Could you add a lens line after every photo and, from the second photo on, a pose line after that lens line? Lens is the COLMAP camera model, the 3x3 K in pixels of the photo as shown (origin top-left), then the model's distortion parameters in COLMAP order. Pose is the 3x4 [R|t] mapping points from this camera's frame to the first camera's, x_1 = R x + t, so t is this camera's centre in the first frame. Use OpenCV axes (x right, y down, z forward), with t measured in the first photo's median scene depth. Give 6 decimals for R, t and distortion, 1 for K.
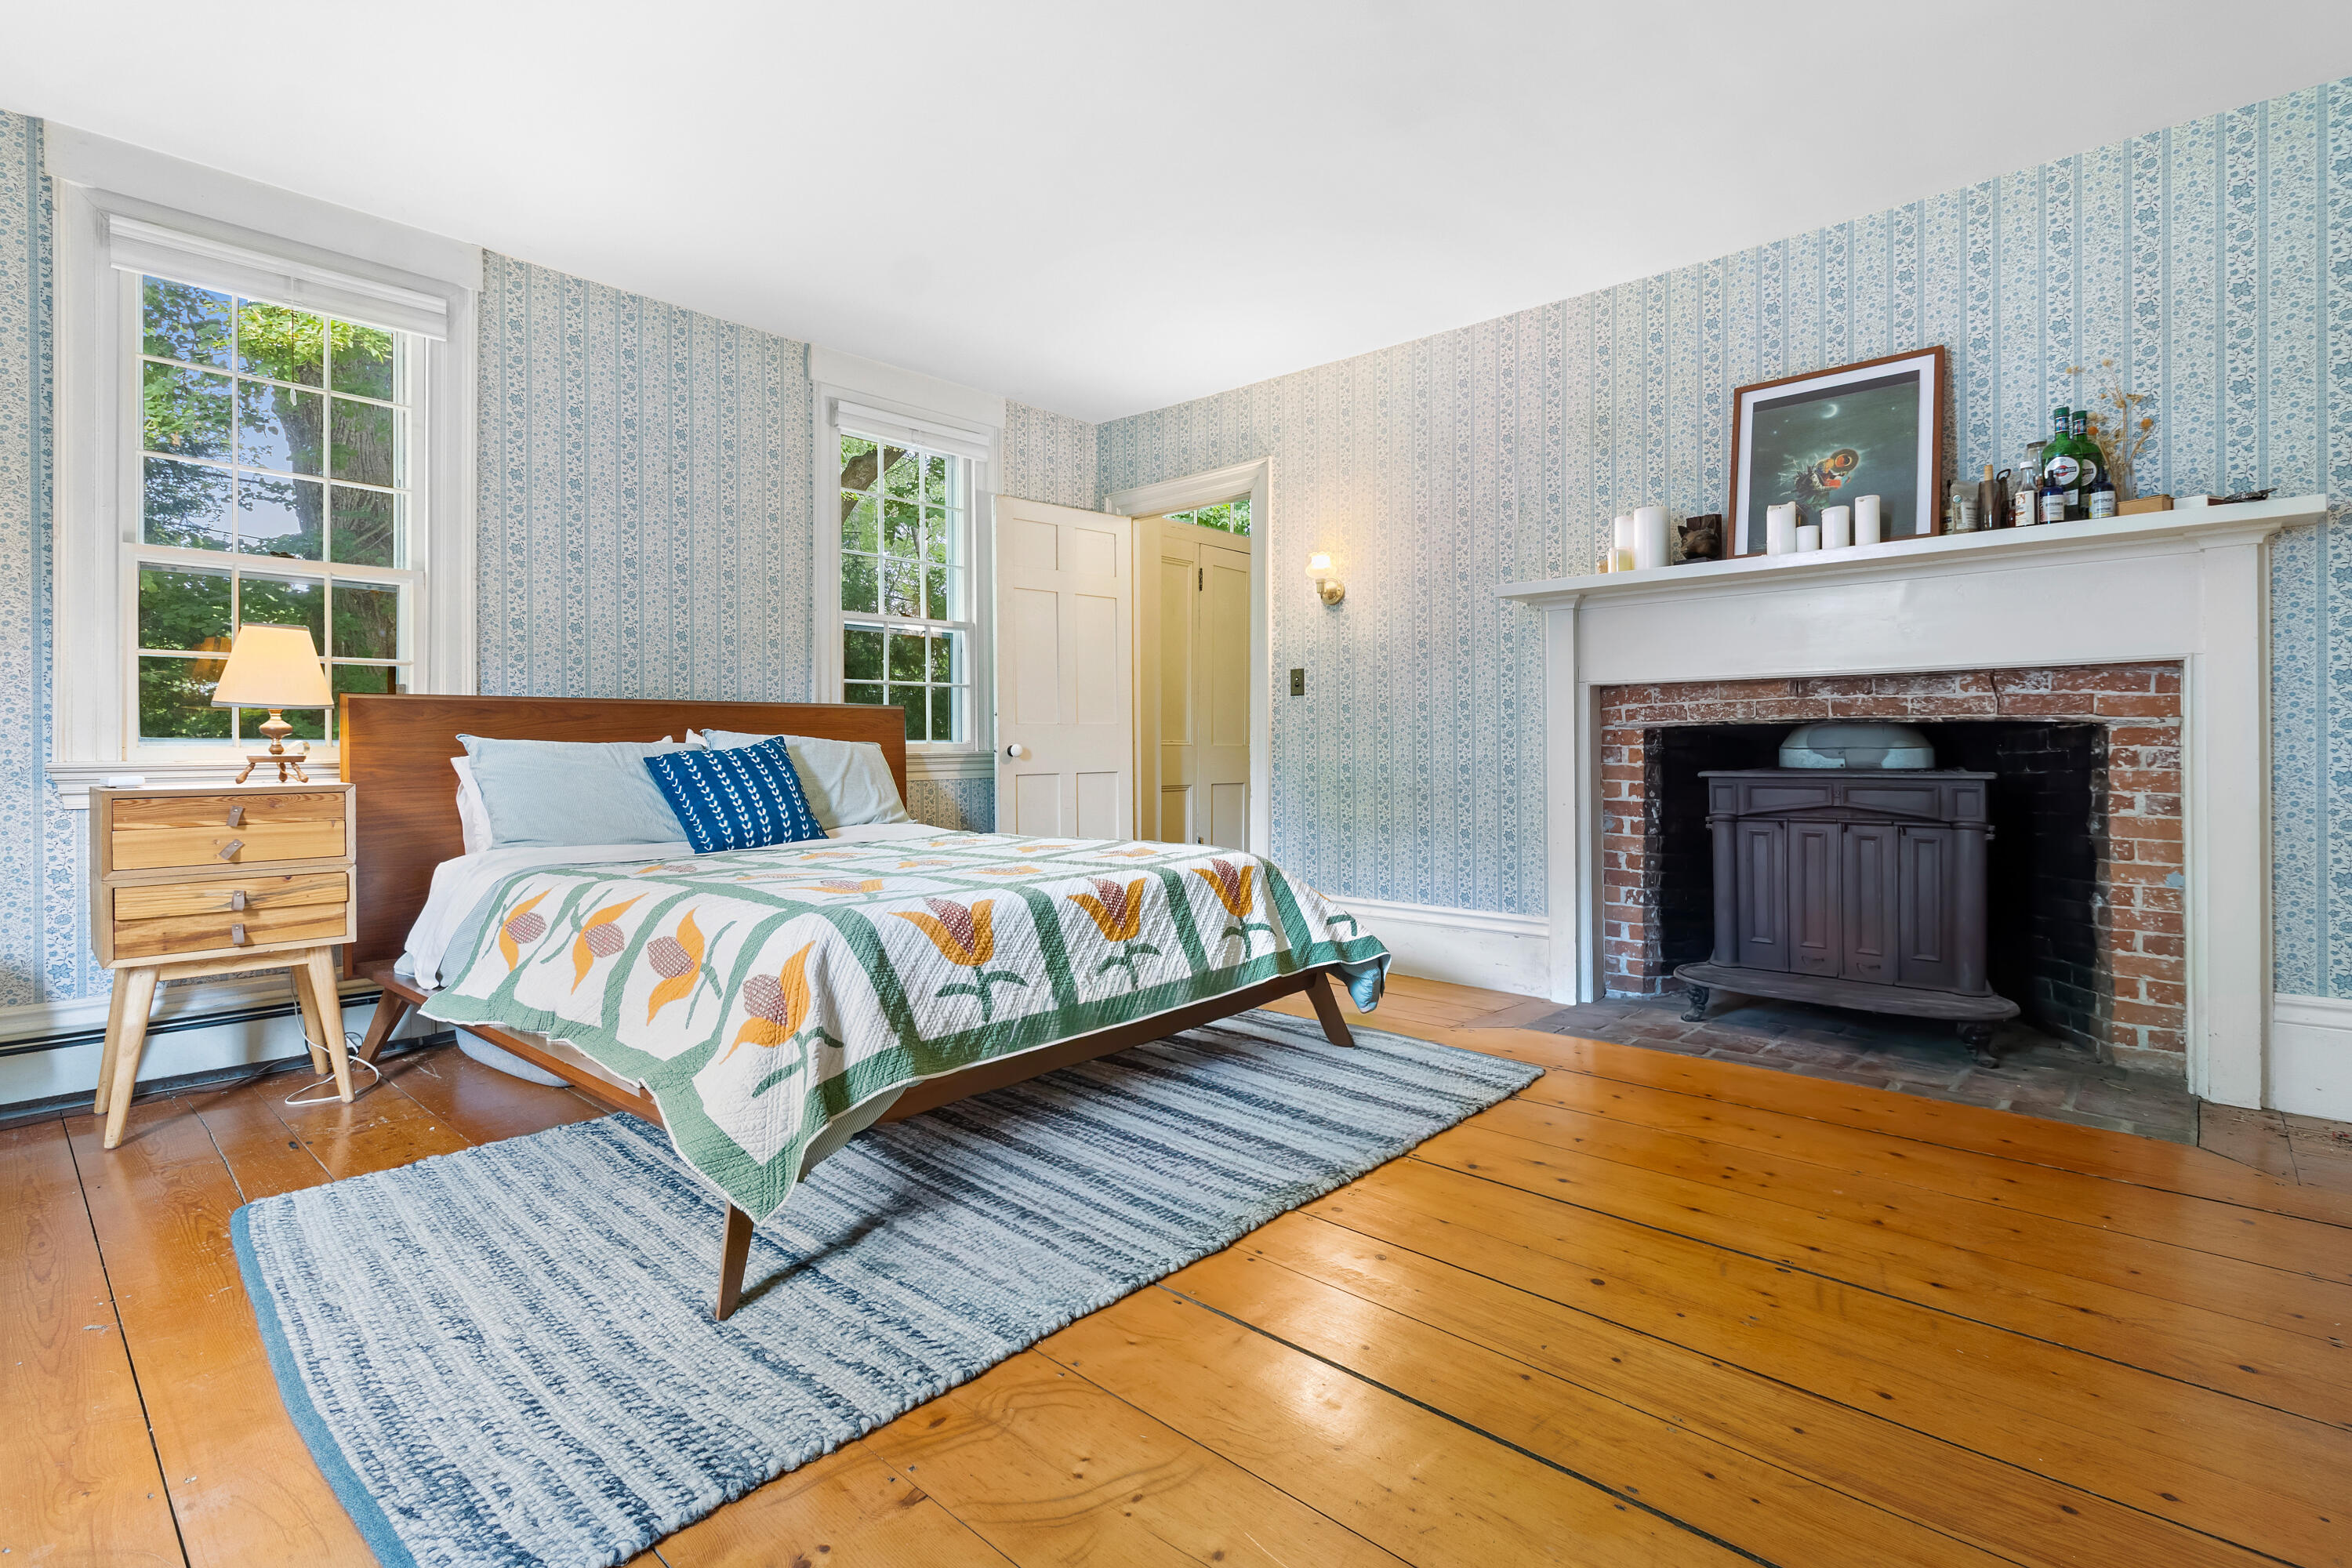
lens RADIAL K [[1093.7, 0, 1168.2], [0, 1093.7, 749.4], [0, 0, 1]] dist [0.001515, 0.000207]
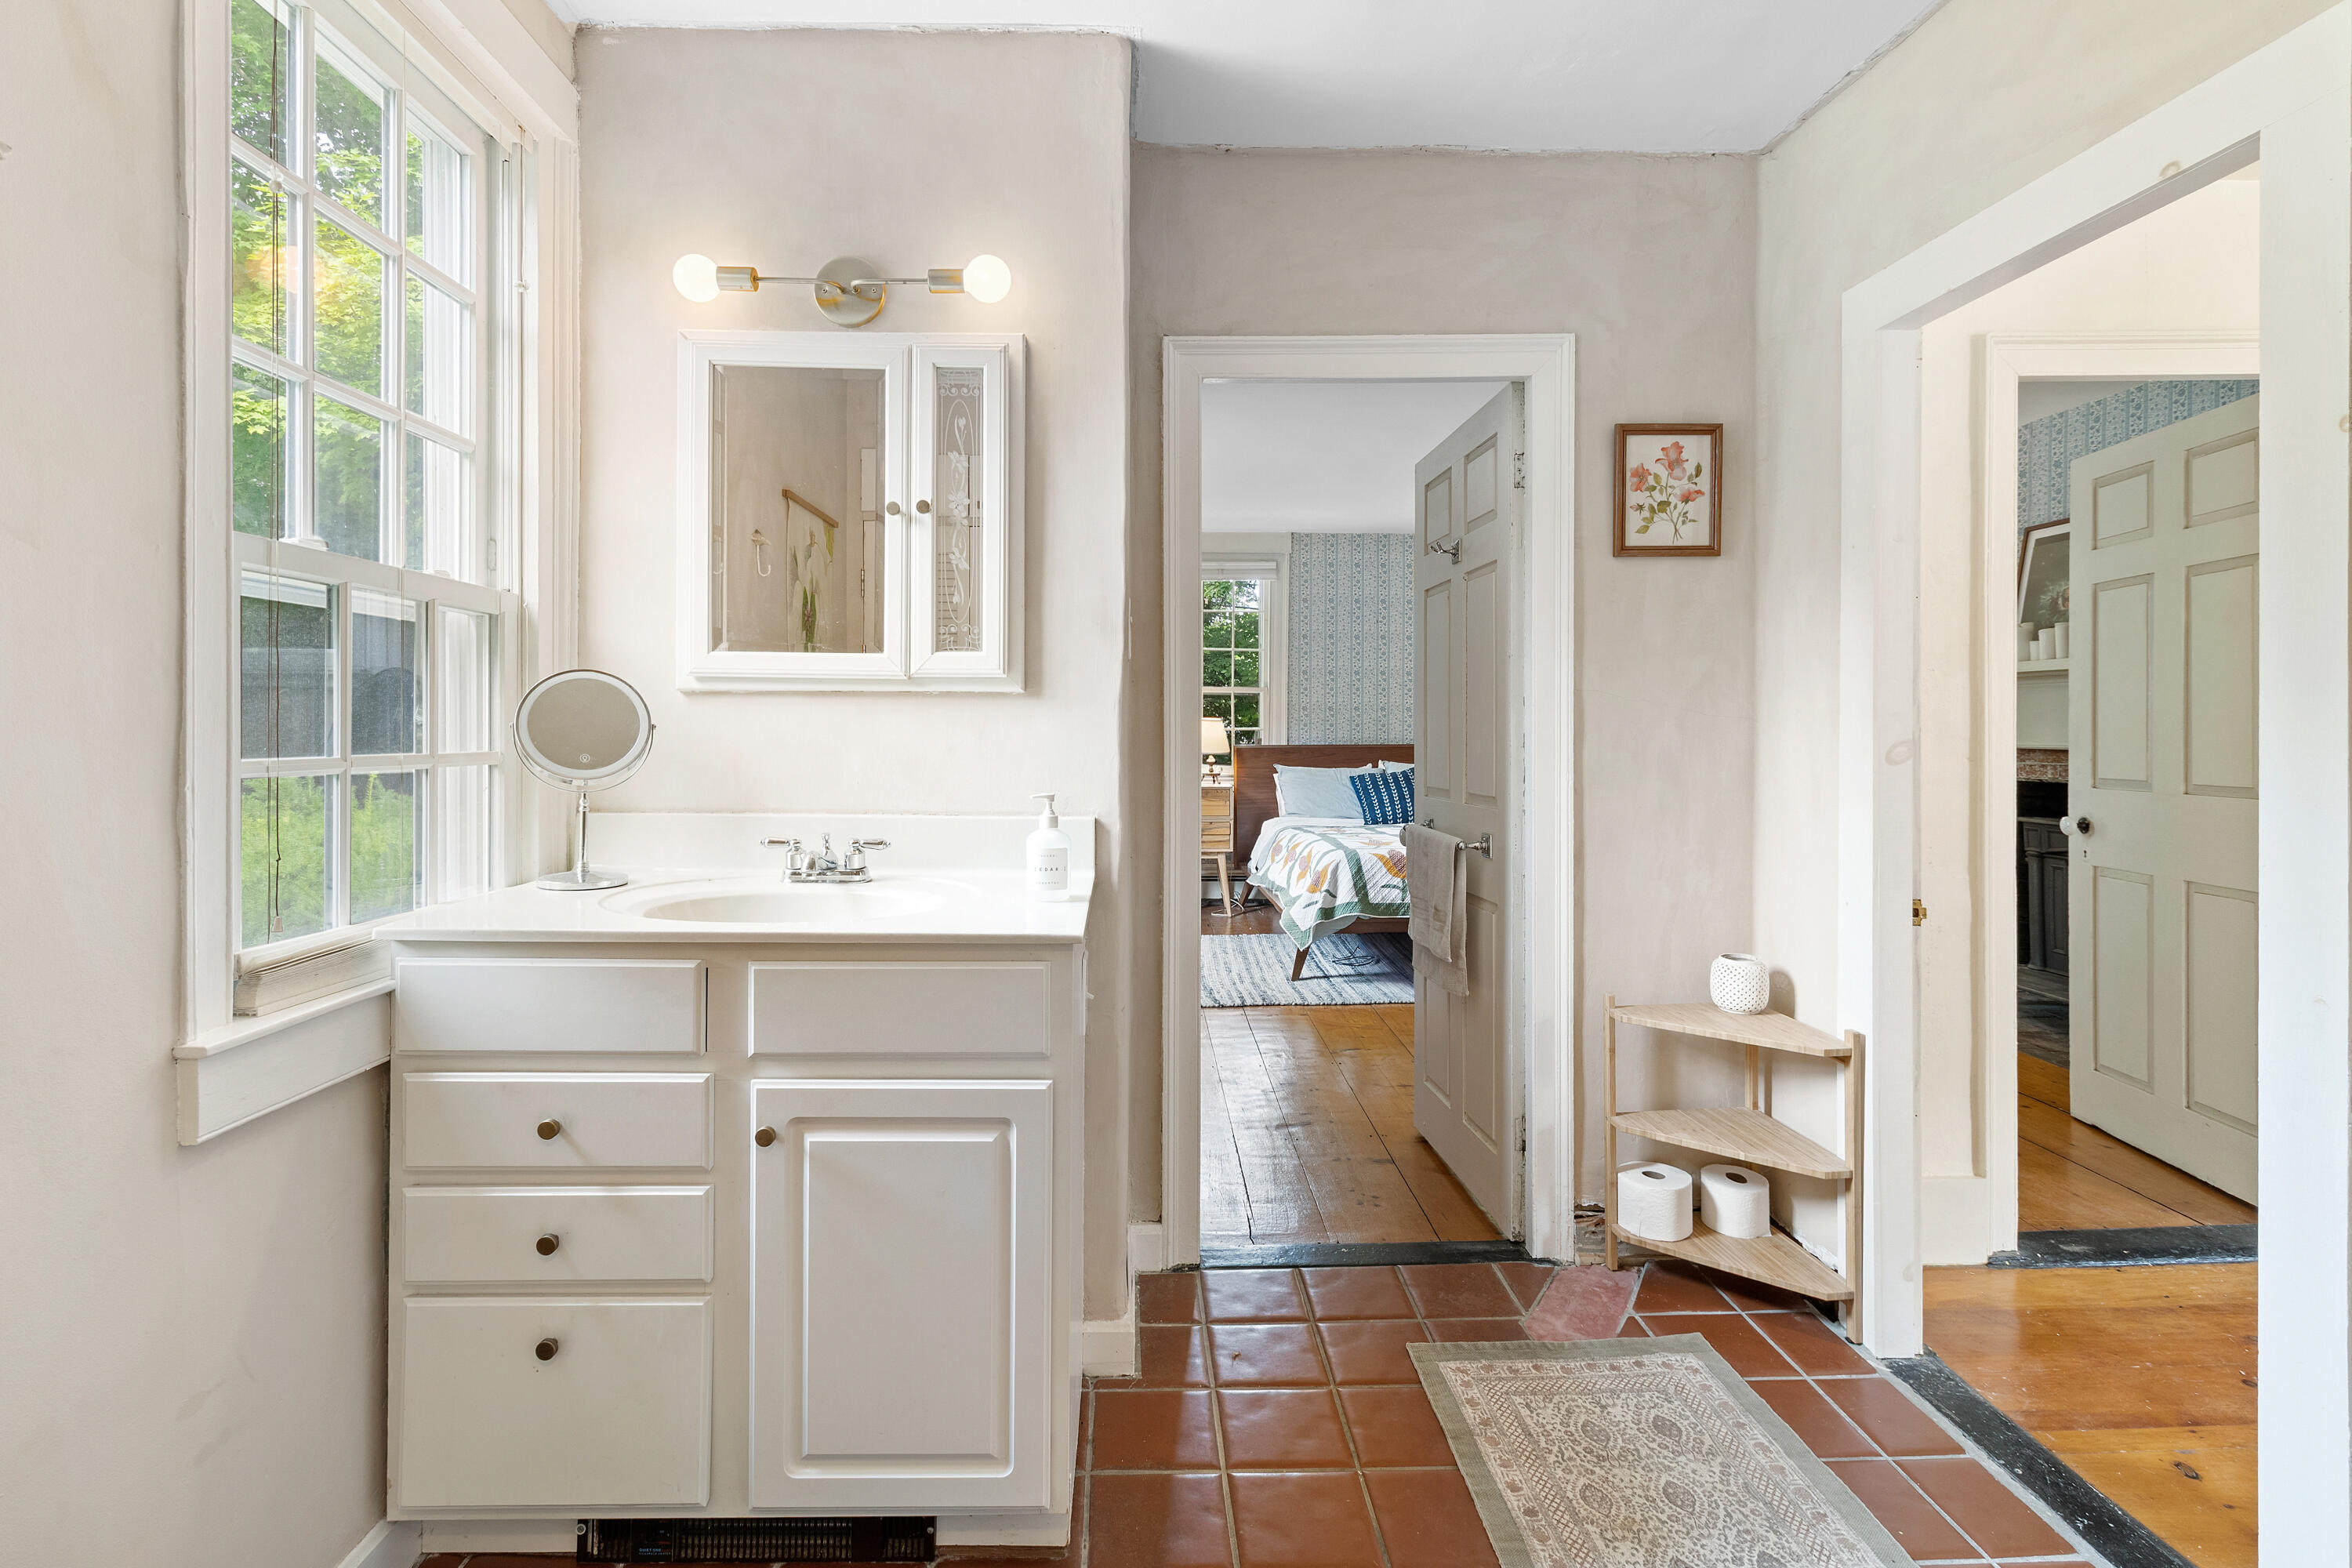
lens RADIAL K [[1093.7, 0, 1165.9], [0, 1093.7, 724.5], [0, 0, 1]] dist [0.001515, 0.000207]
pose [[0.695348, 0.003499, -0.718664, 0.774929], [-0.006630, 0.999977, -0.001547, -0.087441], [0.718642, 0.005841, 0.695355, -0.684415]]
